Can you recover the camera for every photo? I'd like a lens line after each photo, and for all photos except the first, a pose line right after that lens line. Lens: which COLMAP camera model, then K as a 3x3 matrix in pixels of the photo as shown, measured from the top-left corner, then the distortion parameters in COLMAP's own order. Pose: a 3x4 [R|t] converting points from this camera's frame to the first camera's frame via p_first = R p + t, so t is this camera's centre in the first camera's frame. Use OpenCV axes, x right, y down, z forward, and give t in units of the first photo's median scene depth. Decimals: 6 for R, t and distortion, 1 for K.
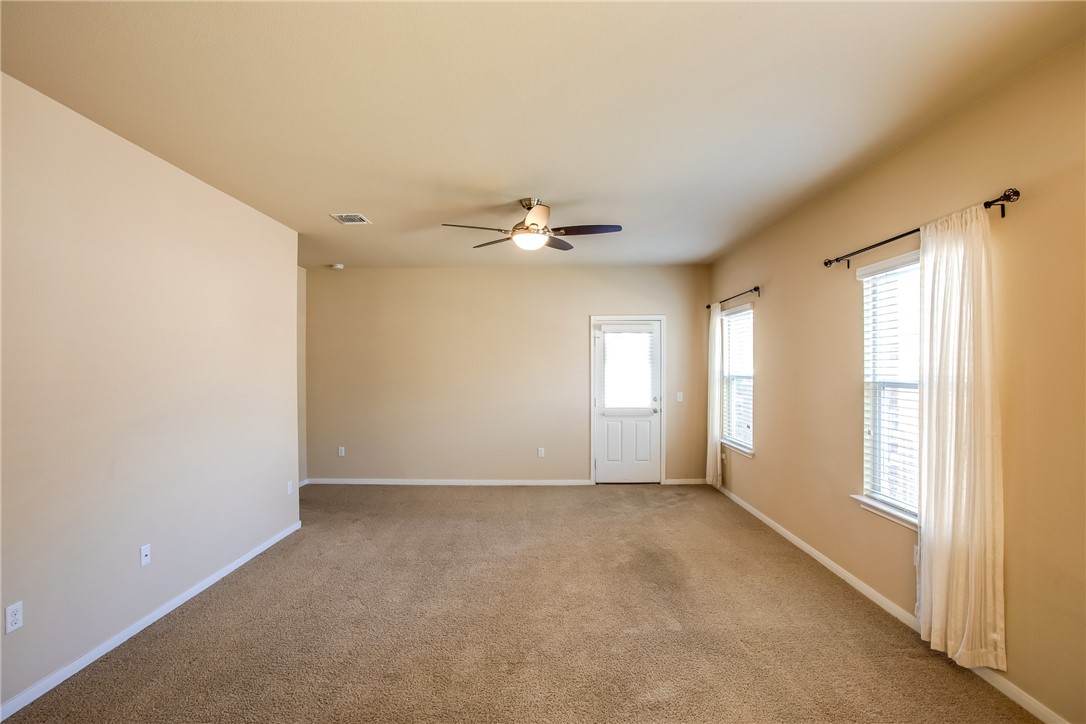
lens RADIAL K [[534.9, 0, 541.2], [0, 534.9, 368.7], [0, 0, 1]] dist [-0.025910, 0.001572]
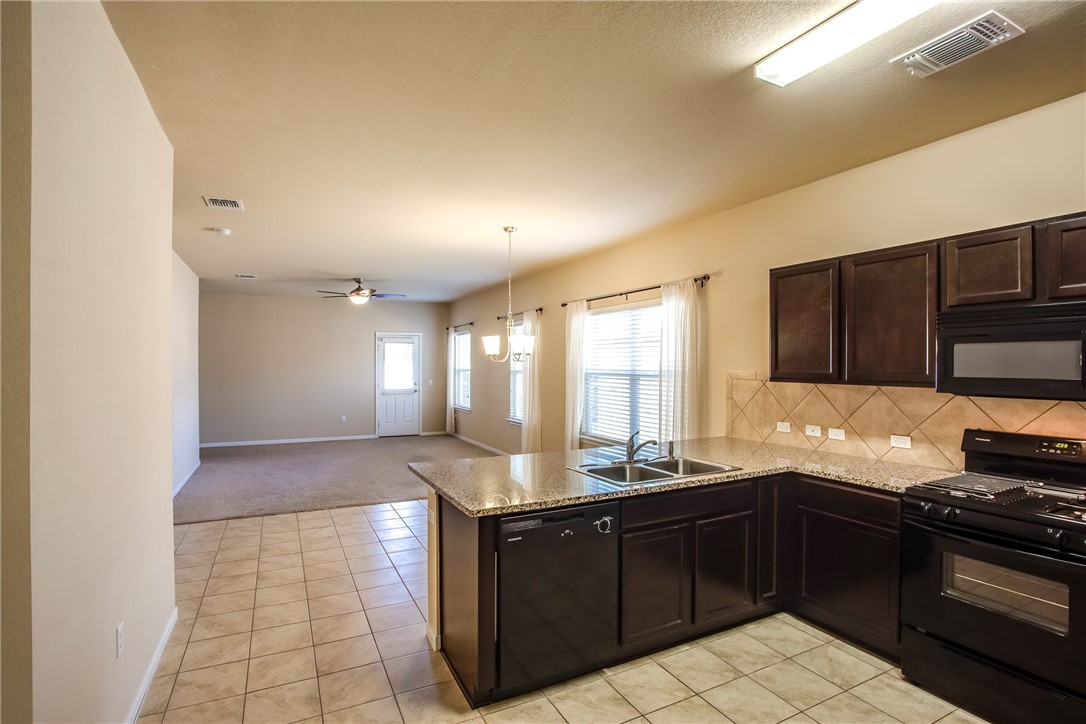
lens RADIAL K [[534.9, 0, 541.2], [0, 534.9, 368.7], [0, 0, 1]] dist [-0.025910, 0.001572]
pose [[0.886478, -0.001022, 0.462769, -0.301887], [-0.001552, 0.999985, 0.005182, 0.003002], [-0.462767, -0.005311, 0.886464, -0.935612]]
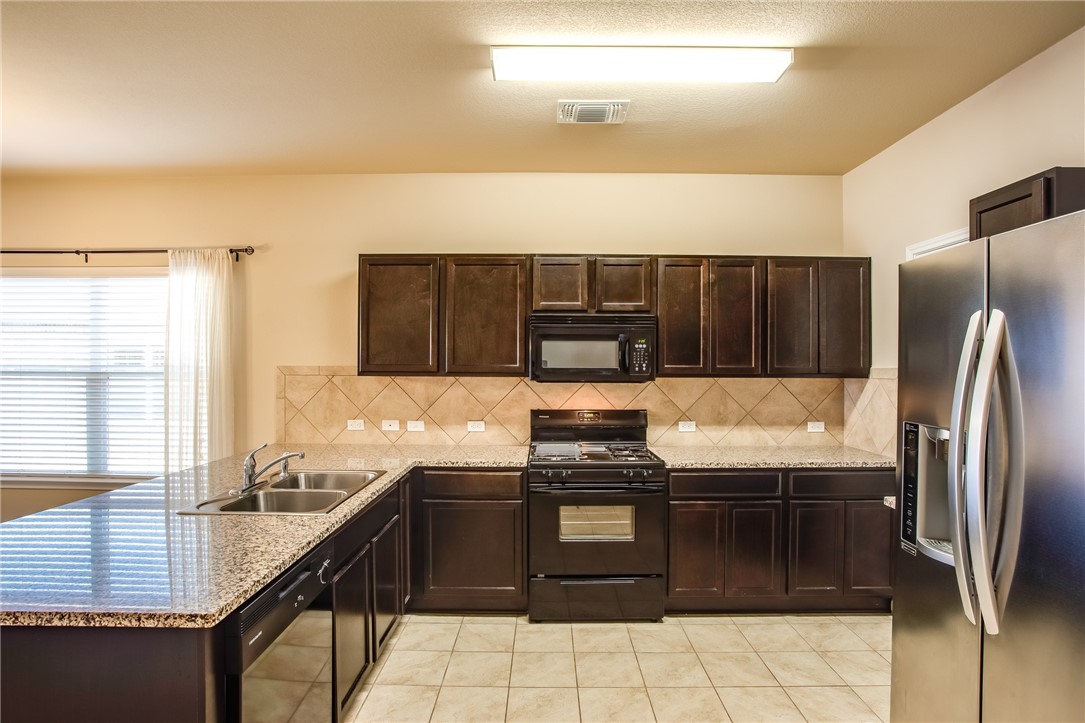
lens RADIAL K [[563.8, 0, 540.9], [0, 563.8, 365.6], [0, 0, 1]] dist [-0.081872, 0.040181]
pose [[-0.002789, 0.002840, 0.999992, -0.401044], [-0.000393, 0.999996, -0.002841, 0.013971], [-0.999996, -0.000401, -0.002788, -0.629947]]
